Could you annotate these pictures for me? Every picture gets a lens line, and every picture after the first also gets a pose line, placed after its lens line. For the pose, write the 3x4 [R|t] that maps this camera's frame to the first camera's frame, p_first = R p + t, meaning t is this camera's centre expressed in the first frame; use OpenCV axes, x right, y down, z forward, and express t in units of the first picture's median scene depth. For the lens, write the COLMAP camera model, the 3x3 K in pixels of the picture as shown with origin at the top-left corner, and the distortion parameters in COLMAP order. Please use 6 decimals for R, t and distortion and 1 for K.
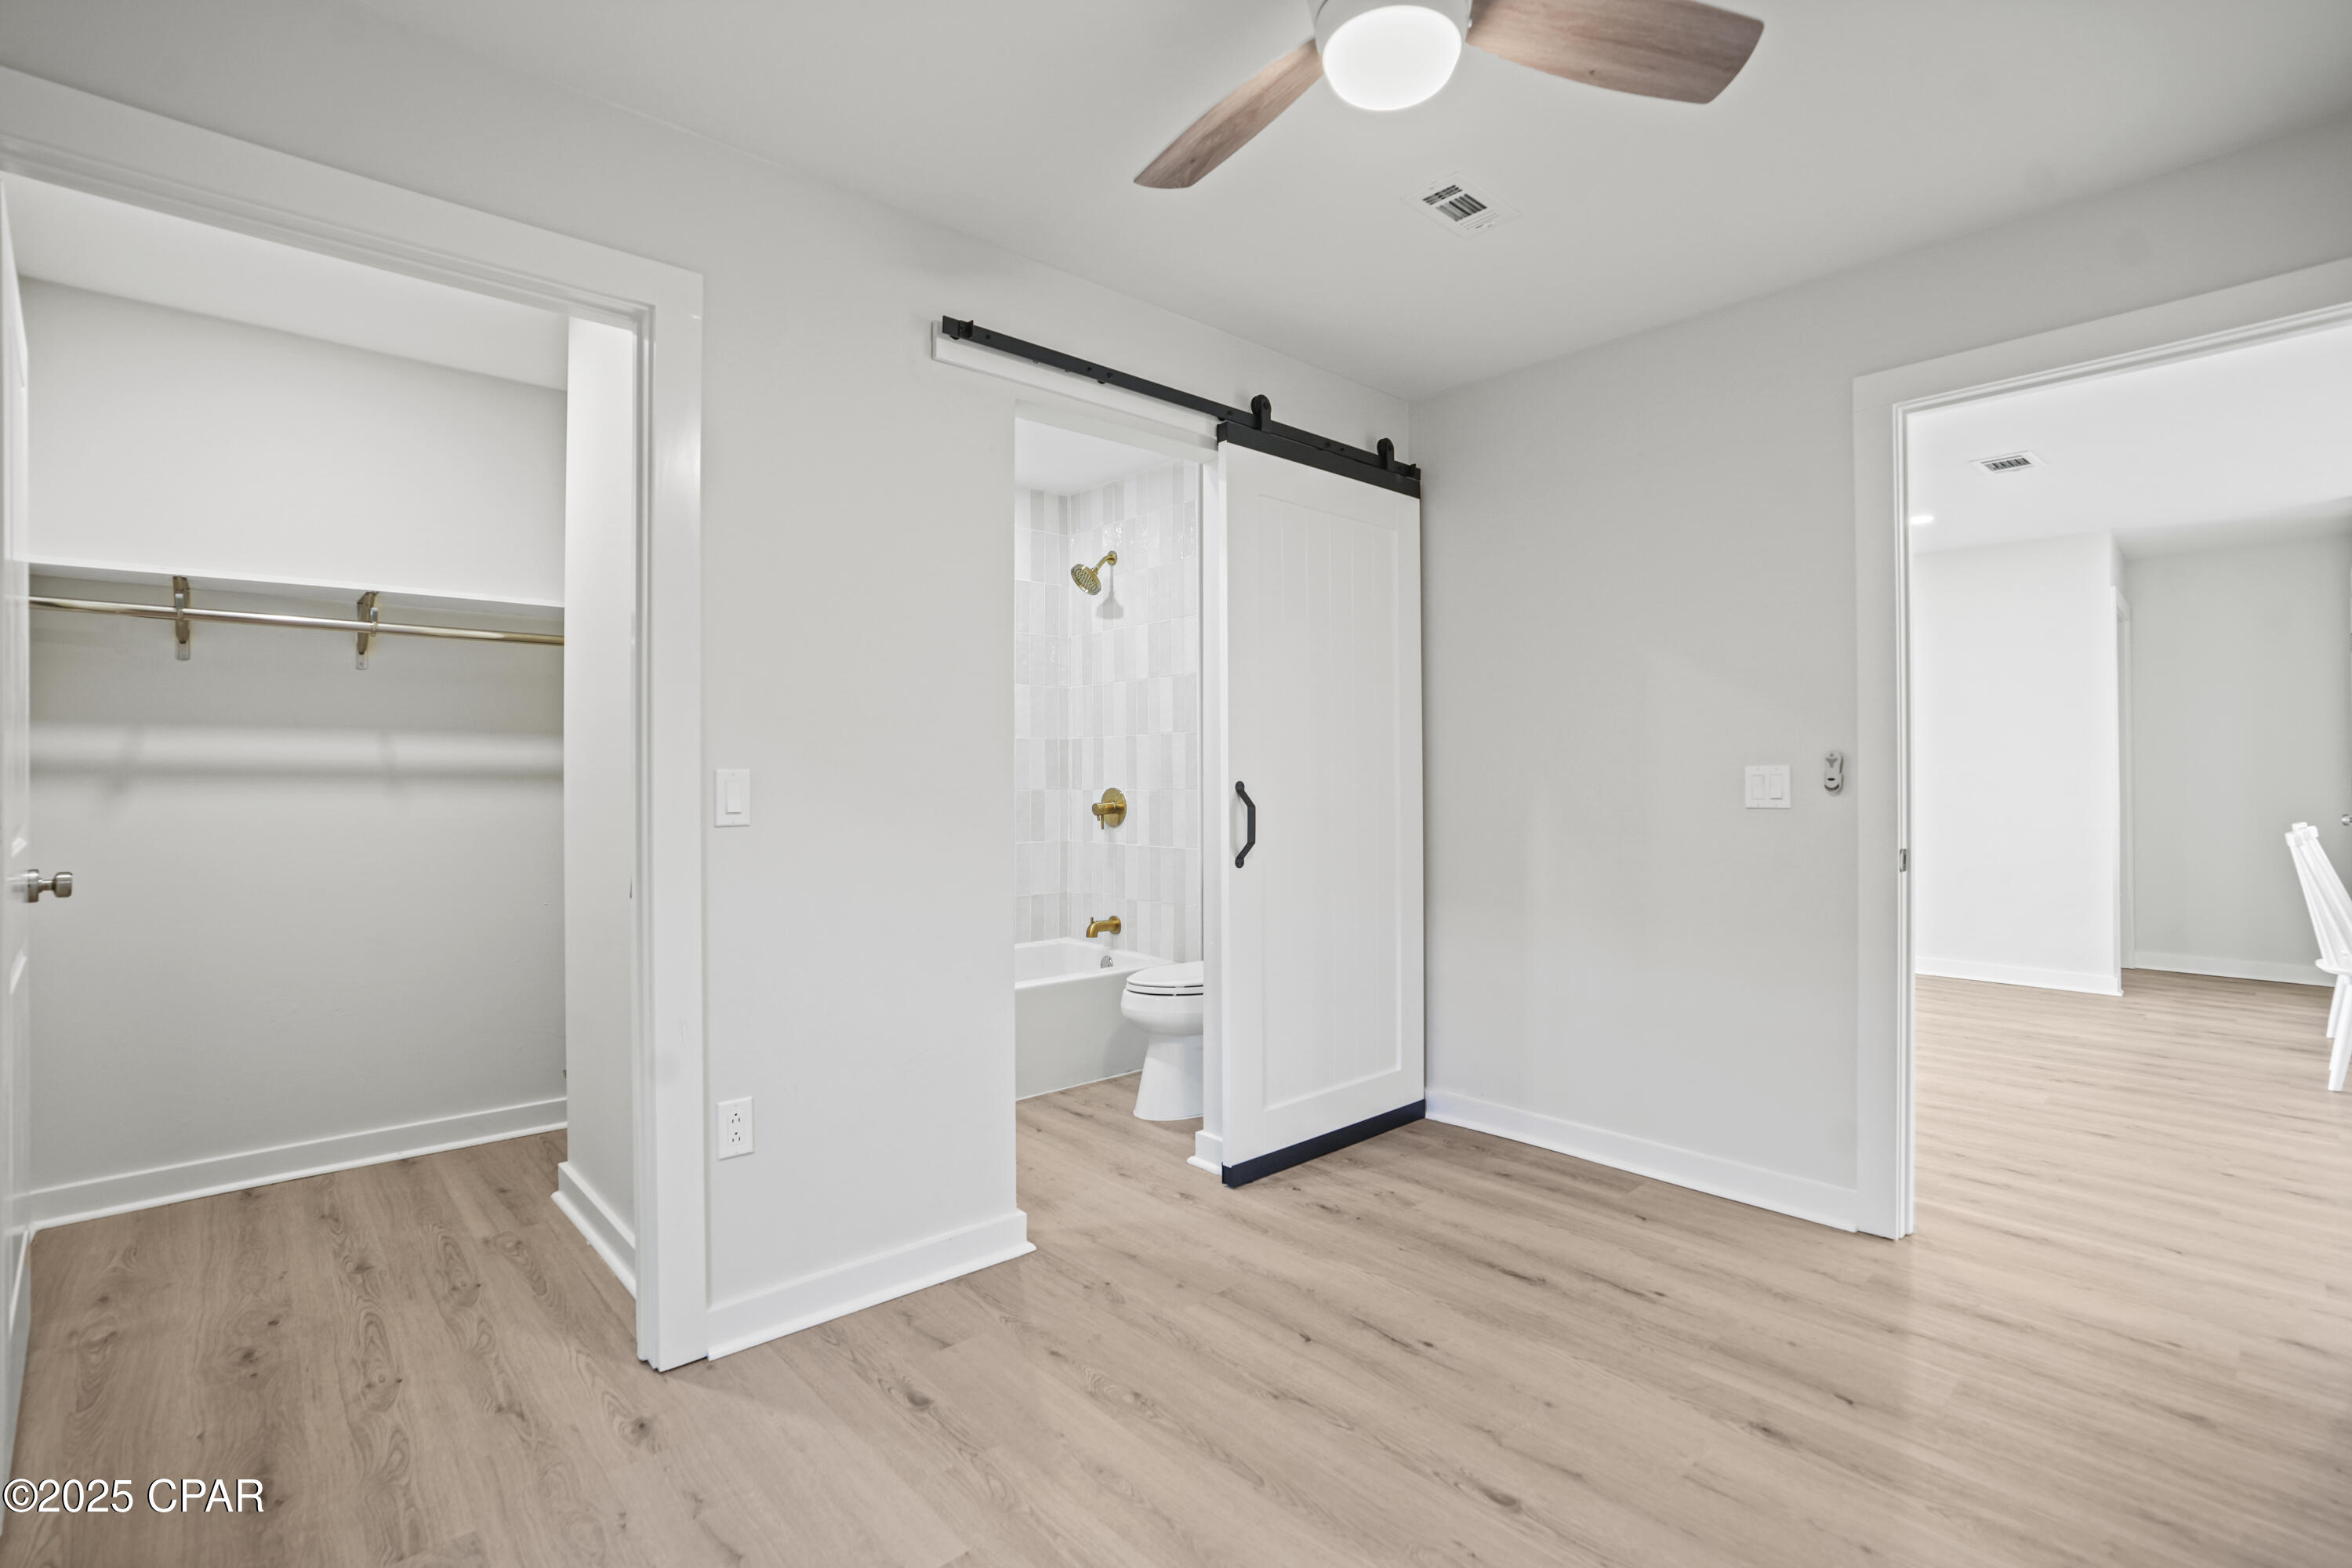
lens RADIAL K [[1093.7, 0, 1178.4], [0, 1093.7, 783.1], [0, 0, 1]] dist [-0.046715, 0.019736]
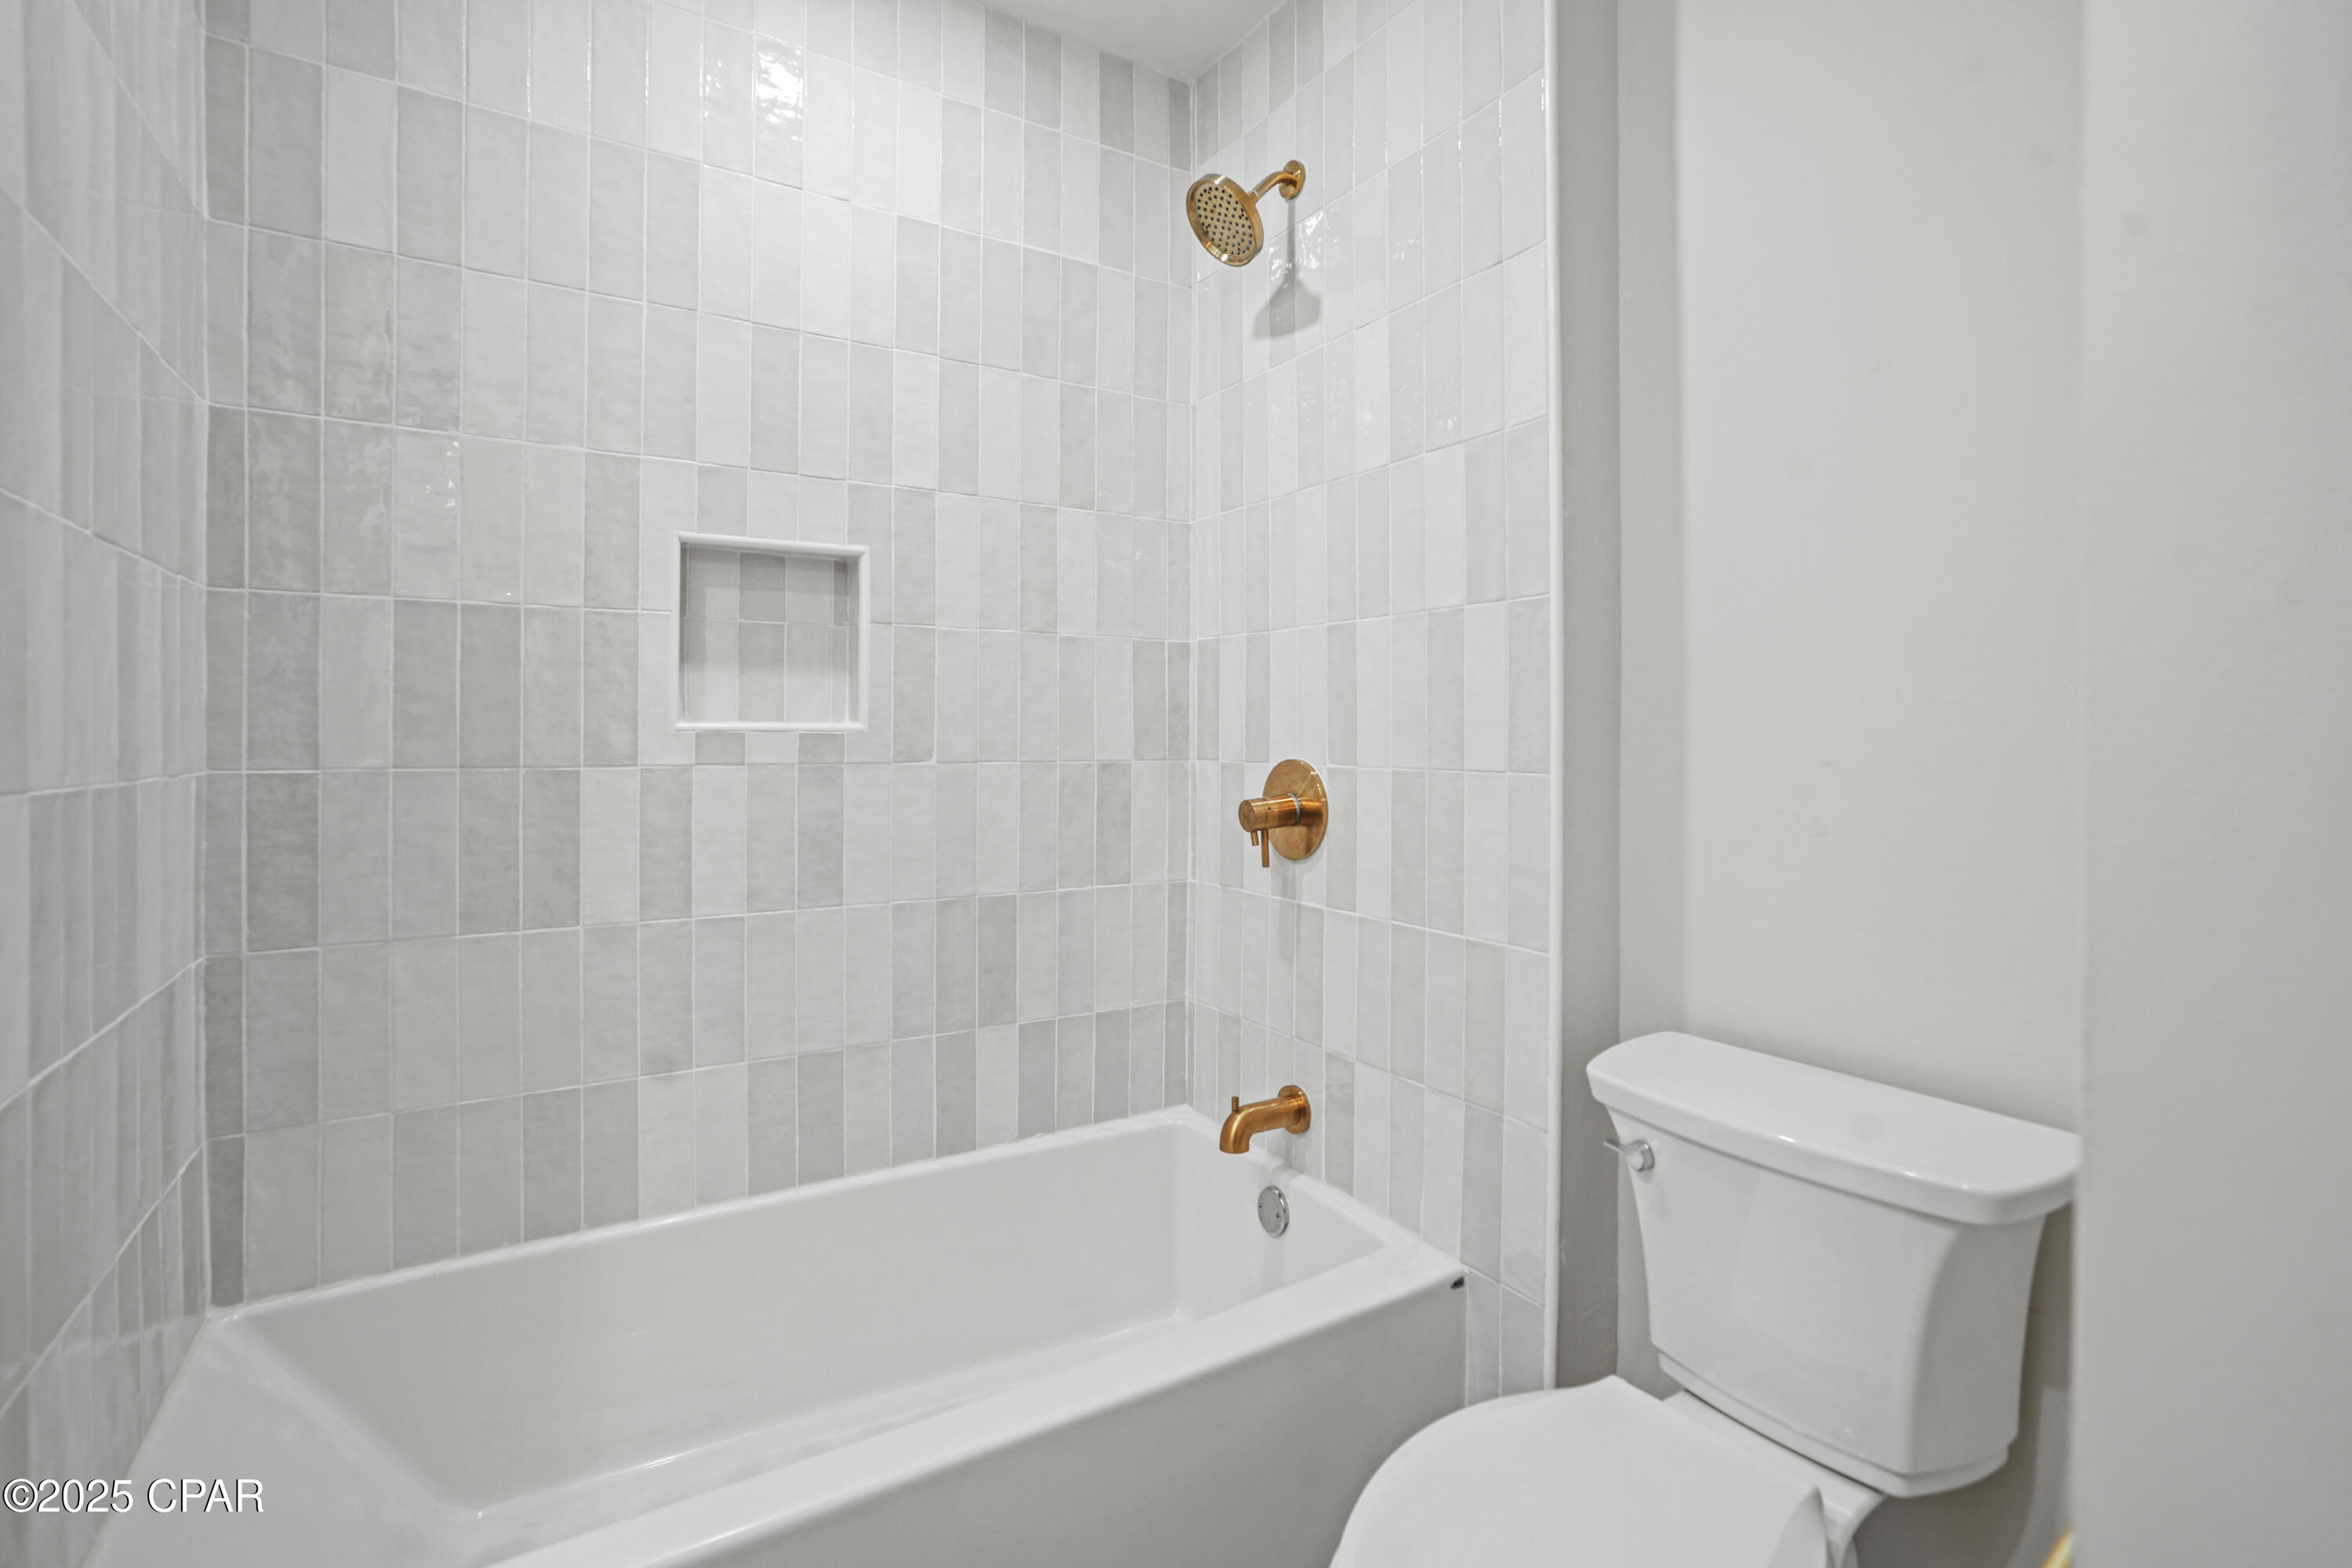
lens RADIAL K [[1093.7, 0, 1166.9], [0, 1093.7, 728.0], [0, 0, 1]] dist [-0.046715, 0.019736]
pose [[0.983456, 0.004976, -0.181078, -0.033668], [-0.006745, 0.999935, -0.009154, -0.003133], [0.181021, 0.010224, 0.983426, 0.610358]]
